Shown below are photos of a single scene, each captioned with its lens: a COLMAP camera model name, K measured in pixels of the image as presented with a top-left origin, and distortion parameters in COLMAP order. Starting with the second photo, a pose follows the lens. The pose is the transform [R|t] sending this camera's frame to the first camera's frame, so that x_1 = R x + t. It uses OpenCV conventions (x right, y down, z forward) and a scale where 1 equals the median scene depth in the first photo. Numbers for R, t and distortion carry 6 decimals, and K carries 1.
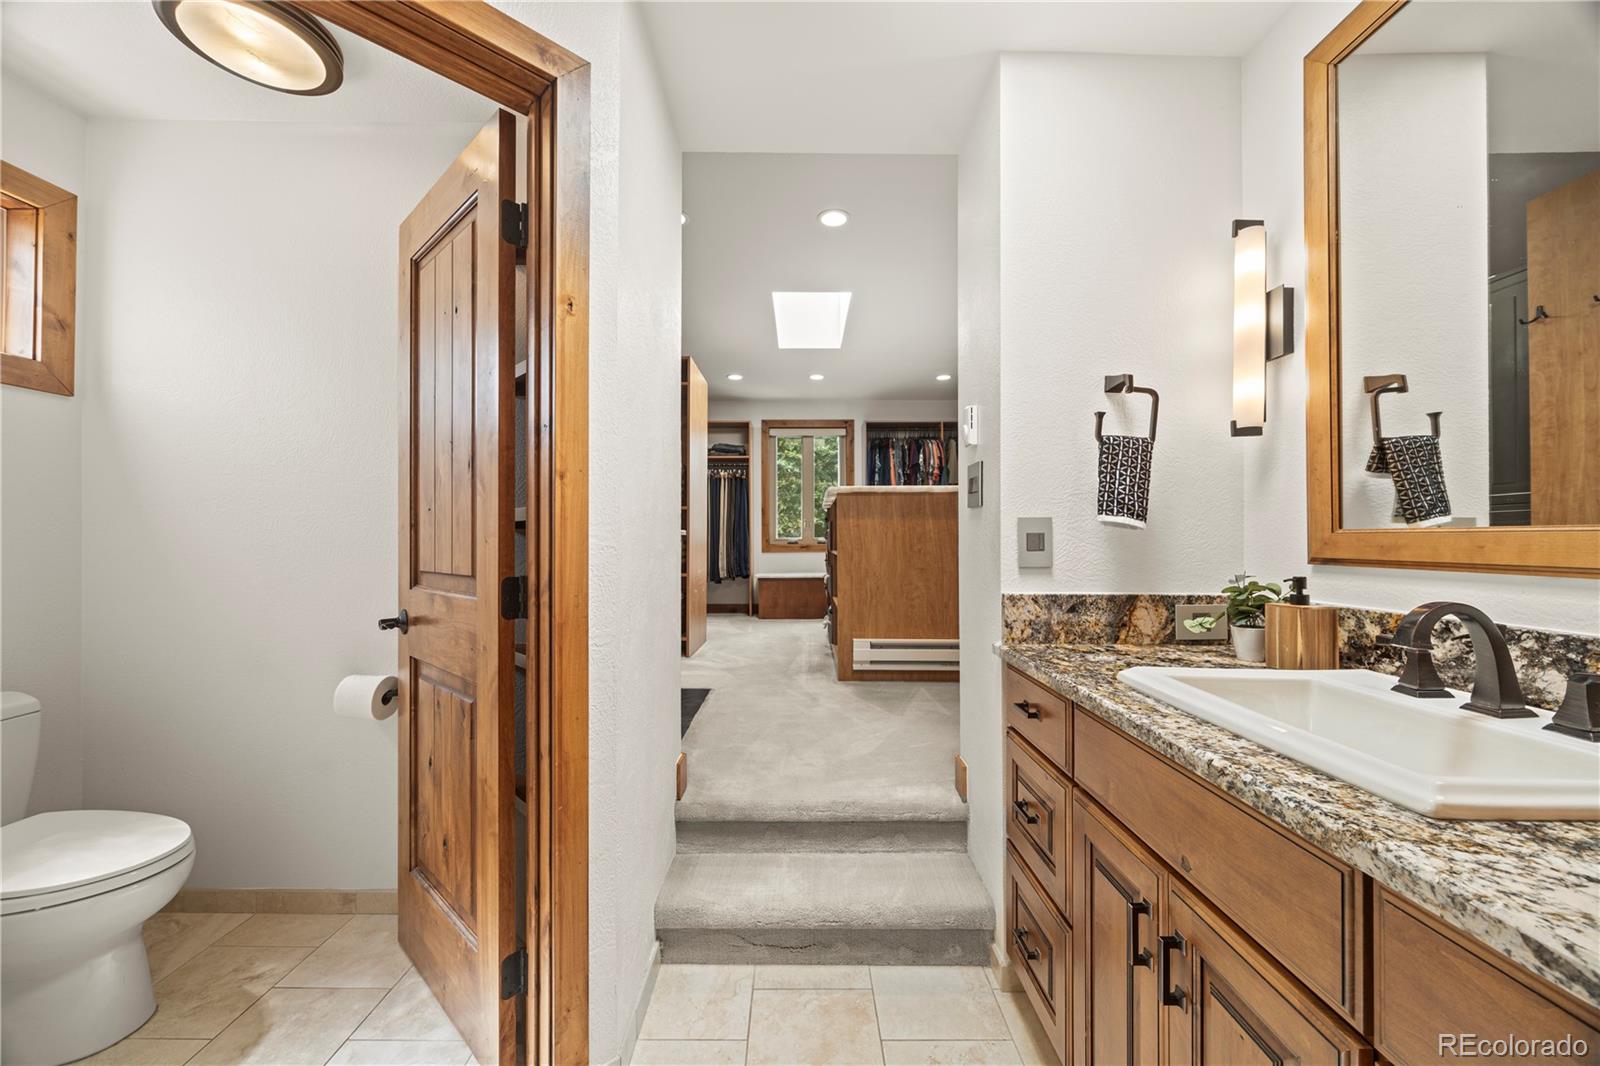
lens RADIAL K [[614.4, 0, 800.0], [0, 614.4, 533.0], [0, 0, 1]] dist [-0.000251, 0.000038]
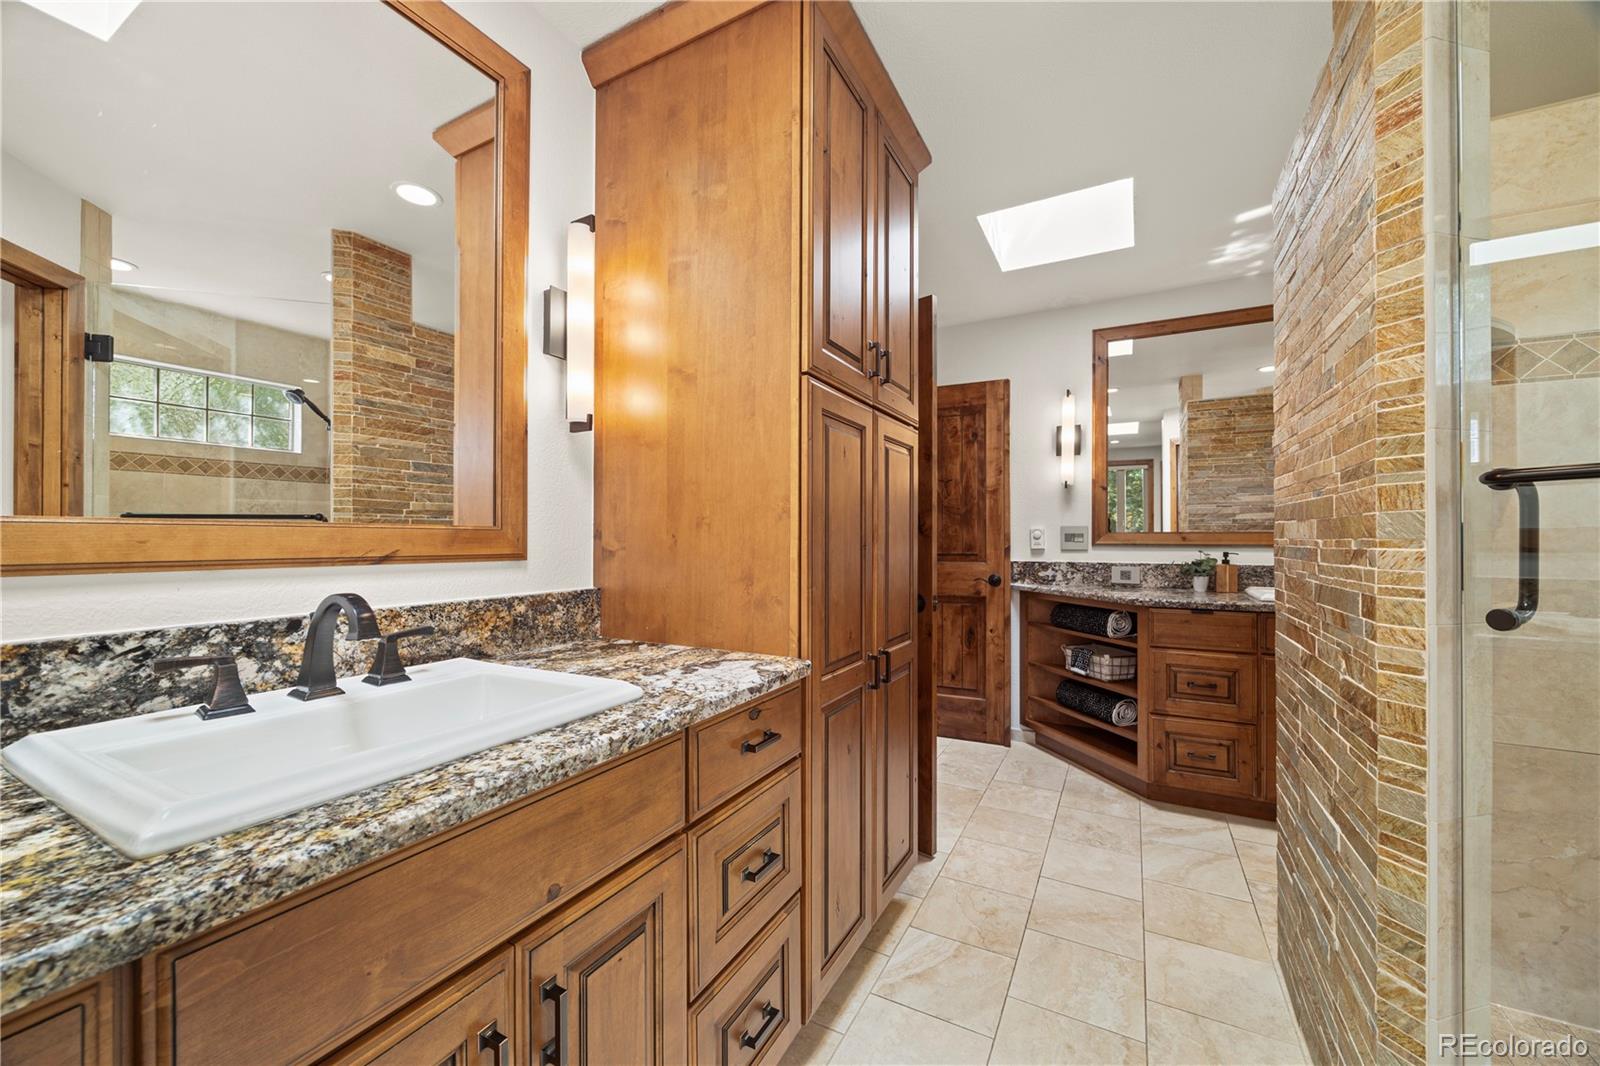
lens RADIAL K [[614.4, 0, 800.0], [0, 614.4, 533.0], [0, 0, 1]] dist [-0.000251, 0.000038]
pose [[-0.877394, 0.002770, 0.479763, -0.127168], [-0.005681, 0.999853, -0.016164, 0.025025], [-0.479737, -0.016908, -0.877249, 1.675249]]
